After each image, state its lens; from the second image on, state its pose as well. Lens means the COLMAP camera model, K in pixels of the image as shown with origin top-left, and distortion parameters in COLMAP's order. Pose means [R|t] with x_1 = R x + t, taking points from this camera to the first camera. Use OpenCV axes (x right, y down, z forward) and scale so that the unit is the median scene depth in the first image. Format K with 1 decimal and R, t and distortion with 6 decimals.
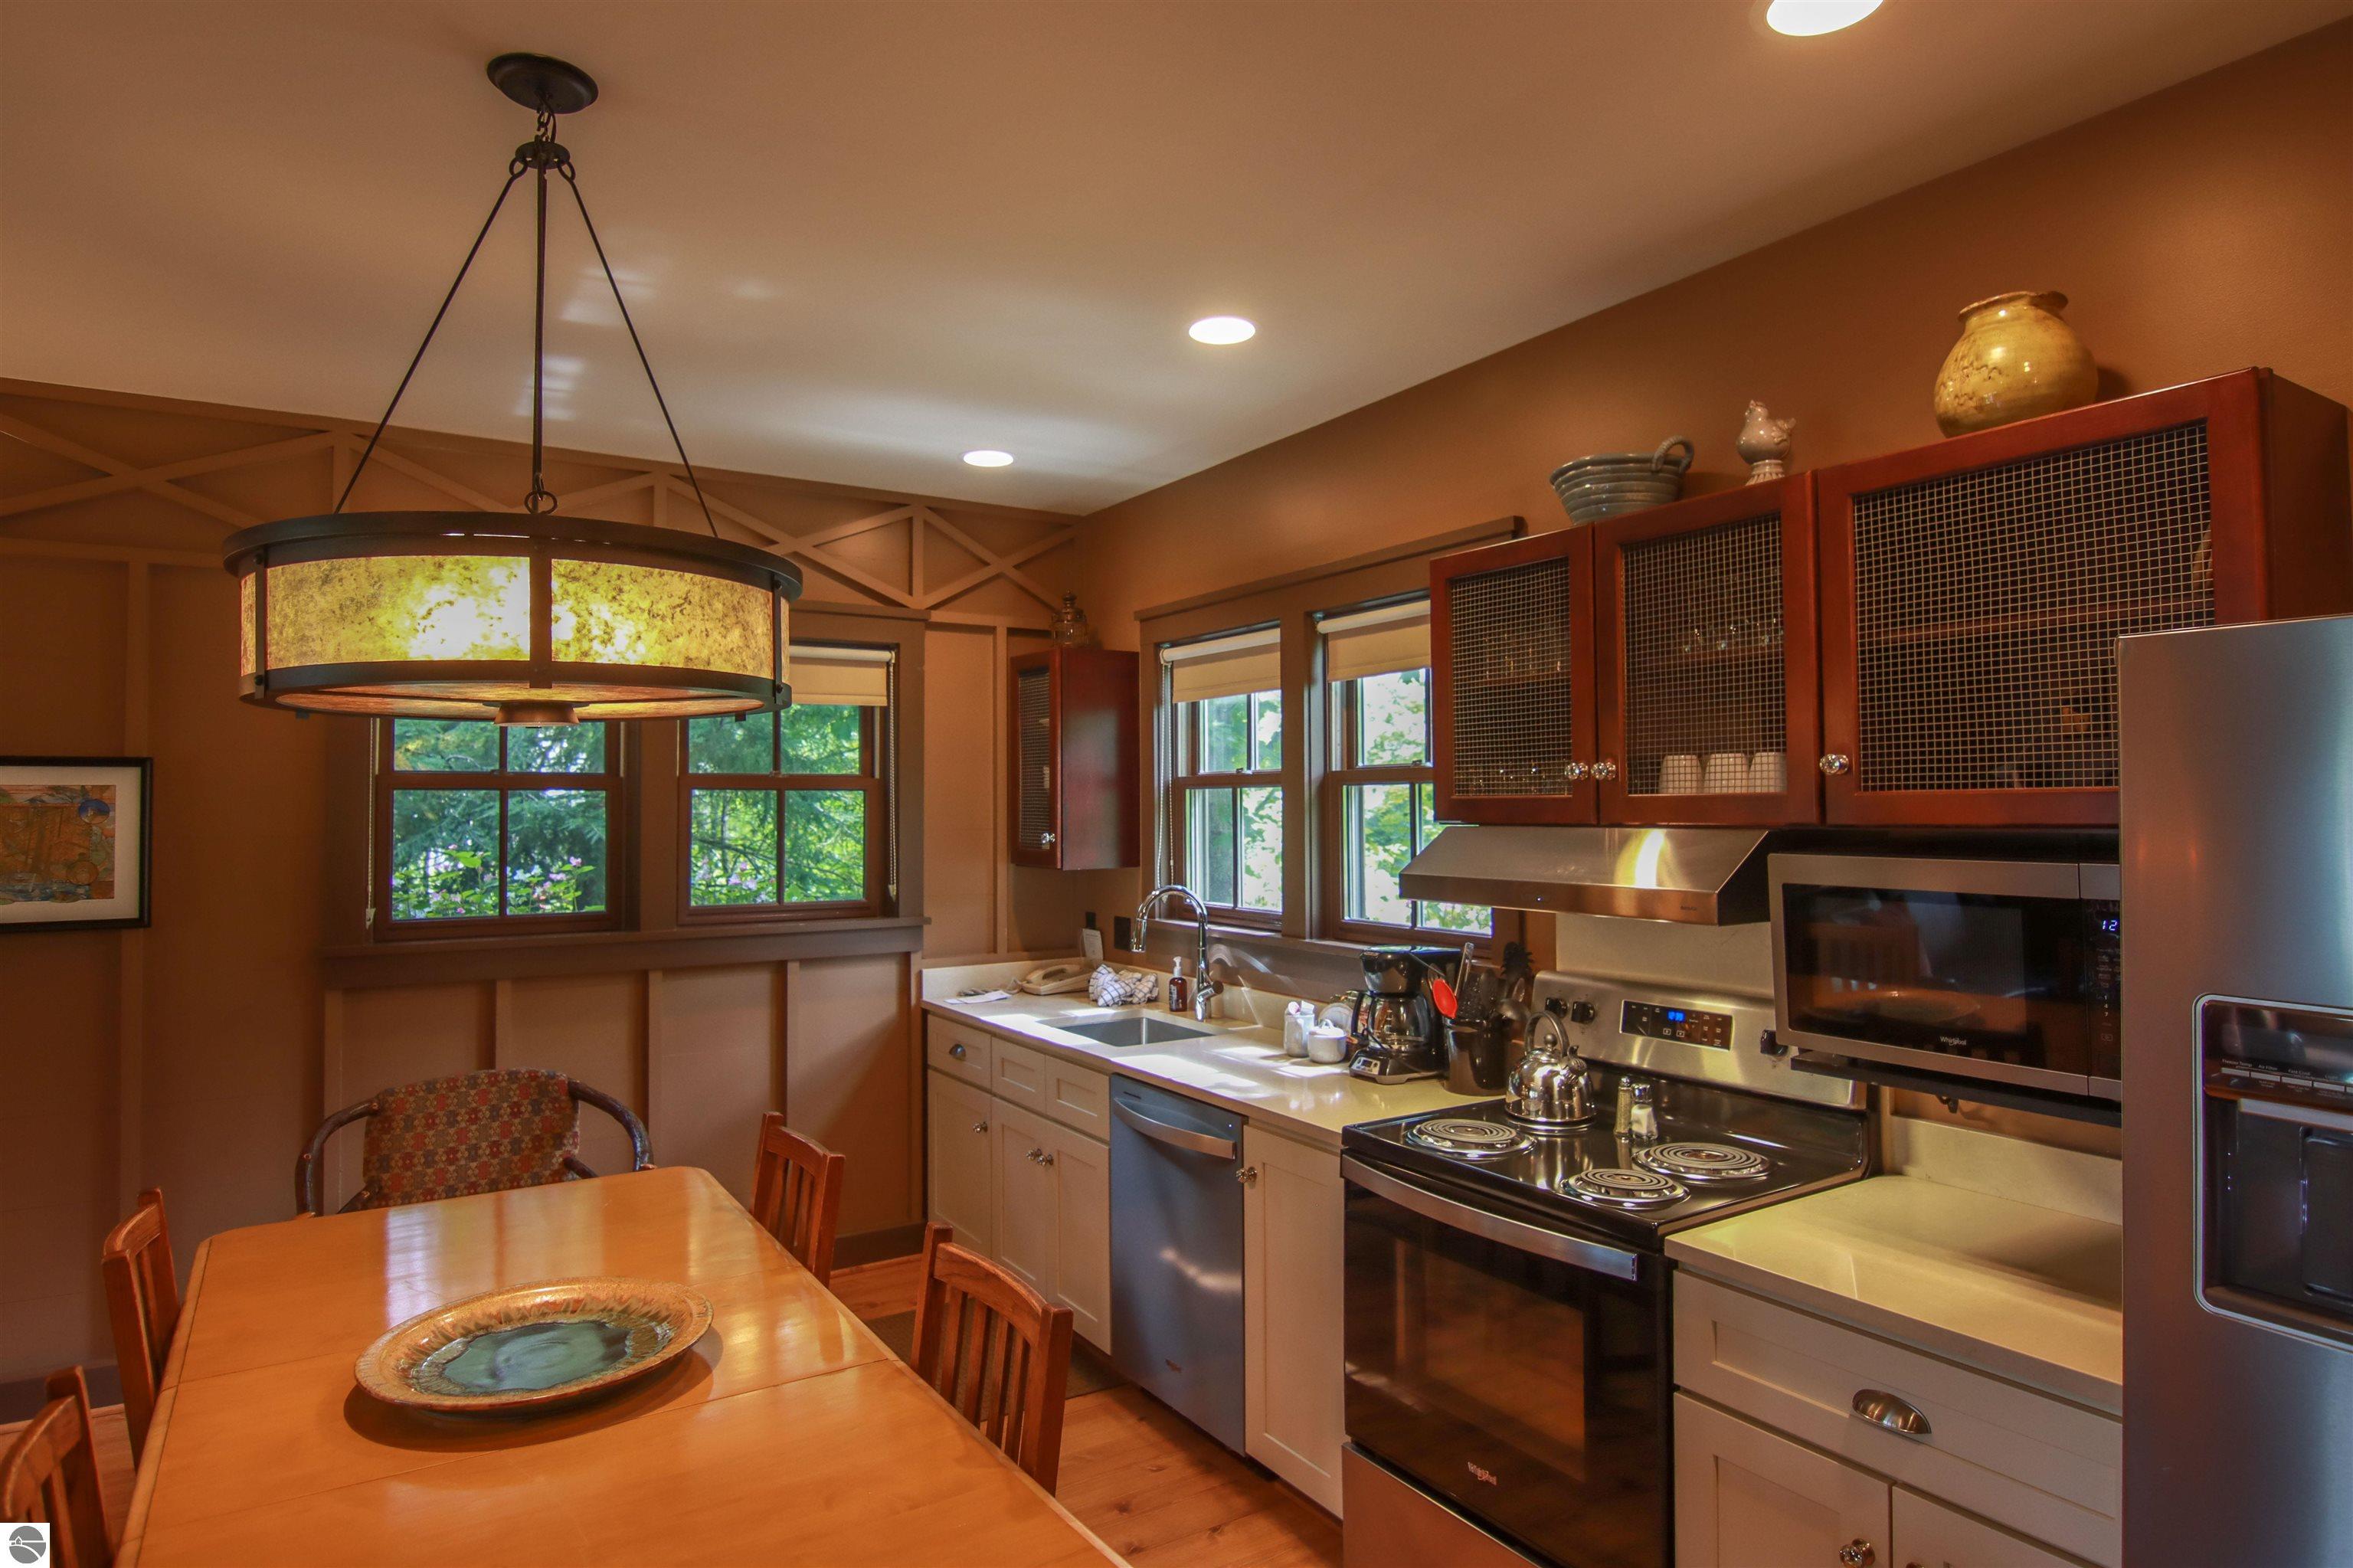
lens RADIAL K [[1306.7, 0, 1176.5], [0, 1306.7, 784.0], [0, 0, 1]] dist [-0.002887, -0.000483]
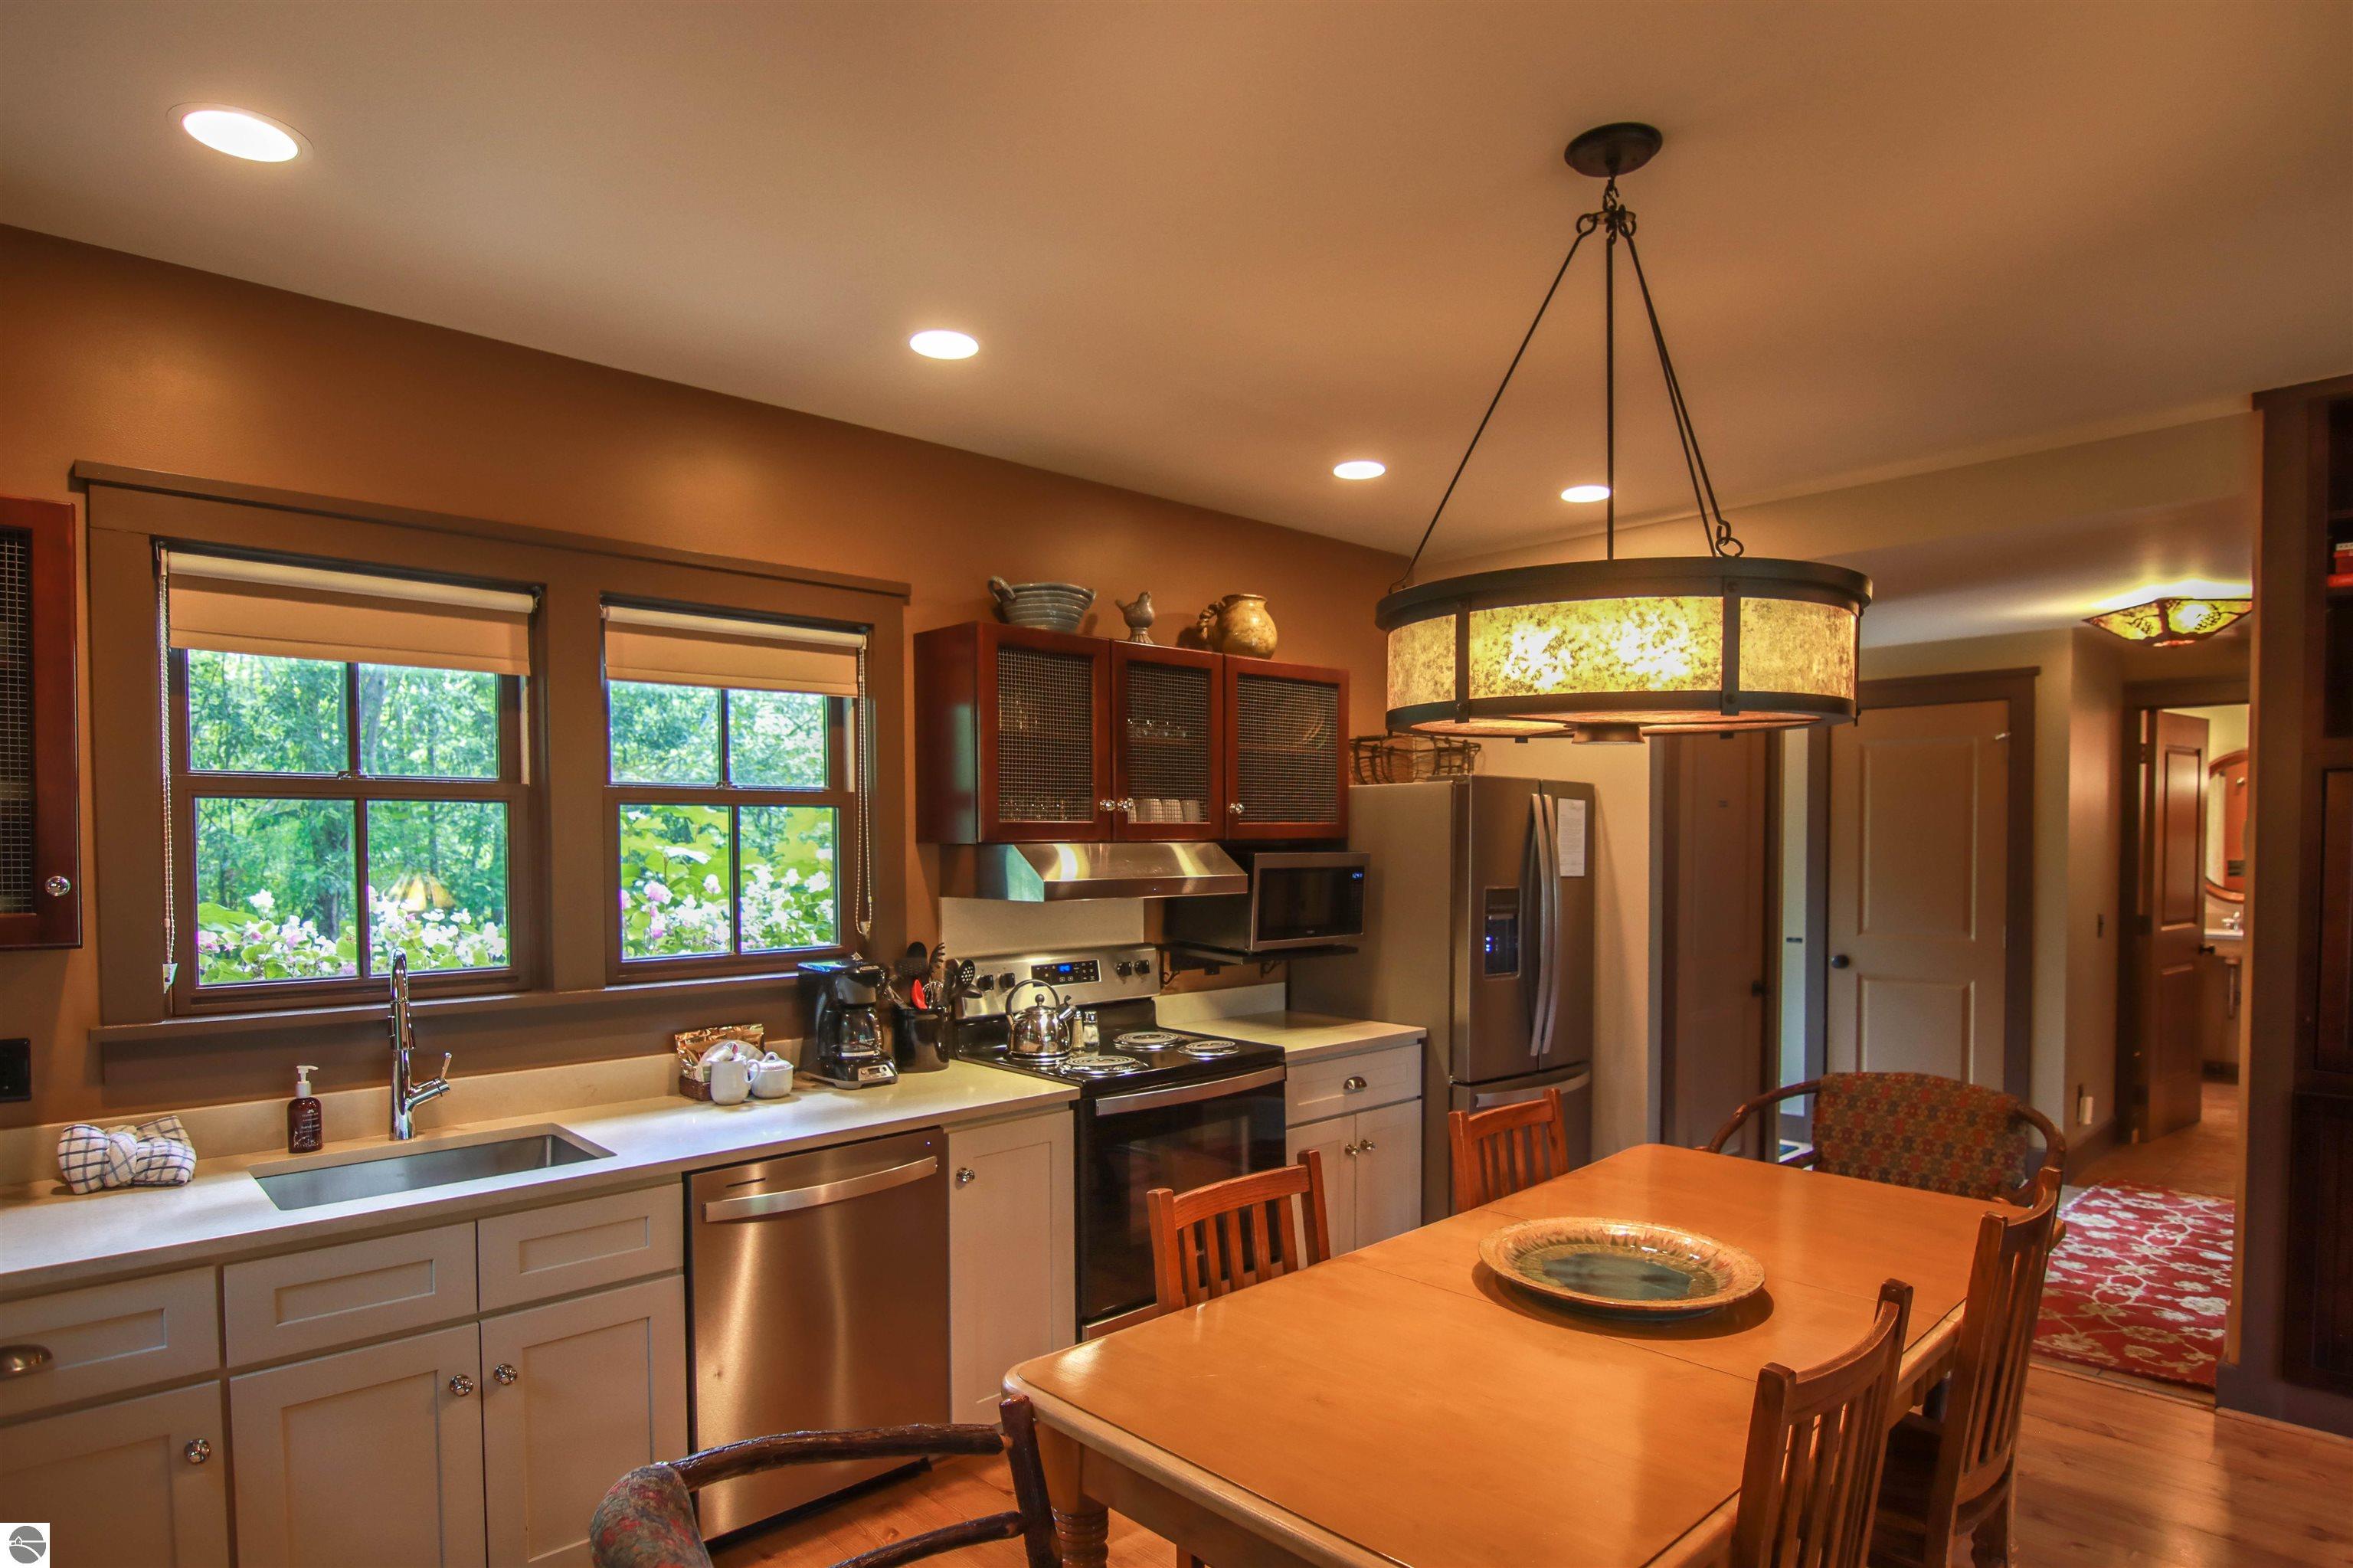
lens RADIAL K [[1307.5, 0, 1243.5], [0, 1307.5, 891.7], [0, 0, 1]] dist [-0.000944, -0.000146]
pose [[-0.211219, -0.029172, 0.977003, -0.770730], [-0.010527, 0.999564, 0.027569, 0.030114], [-0.977382, -0.004462, -0.211434, 0.760139]]
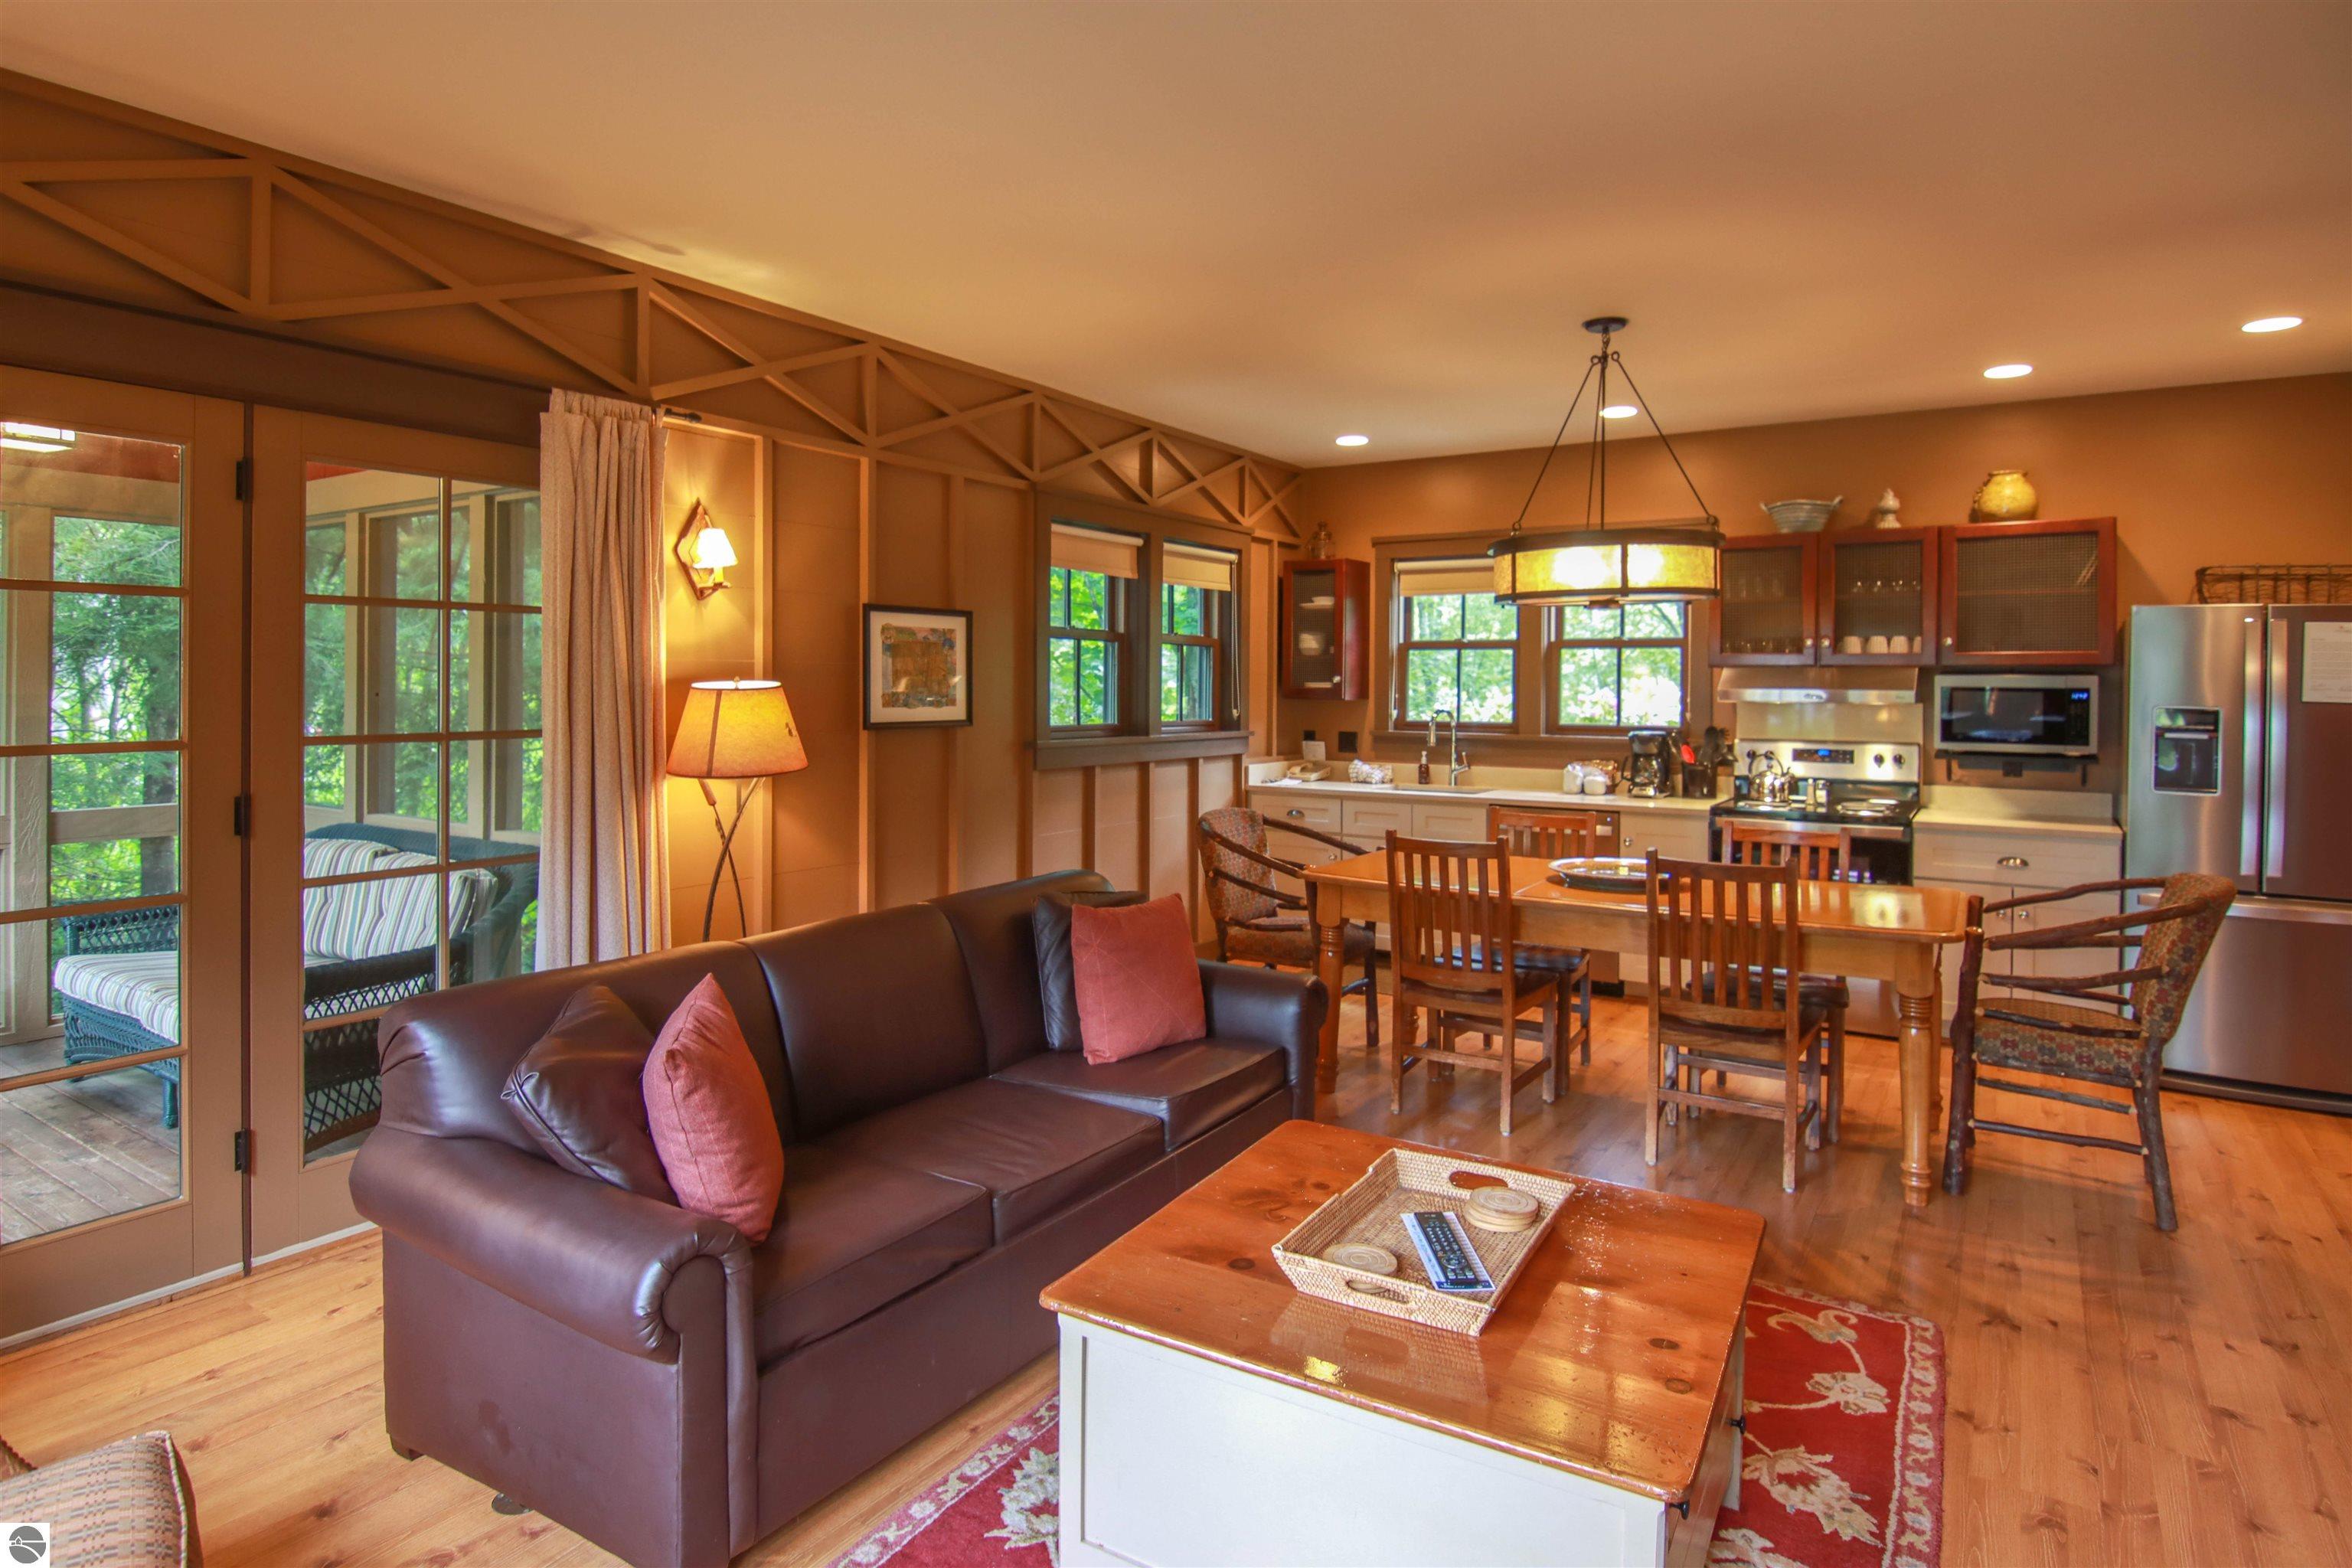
lens RADIAL K [[1275.7, 0, 1160.6], [0, 1275.7, 699.2], [0, 0, 1]] dist [0.002165, -0.000124]
pose [[0.912074, 0.006995, 0.409965, -1.057776], [-0.019236, 0.999484, 0.025742, 0.033991], [-0.409574, -0.031365, 0.911738, -0.363490]]
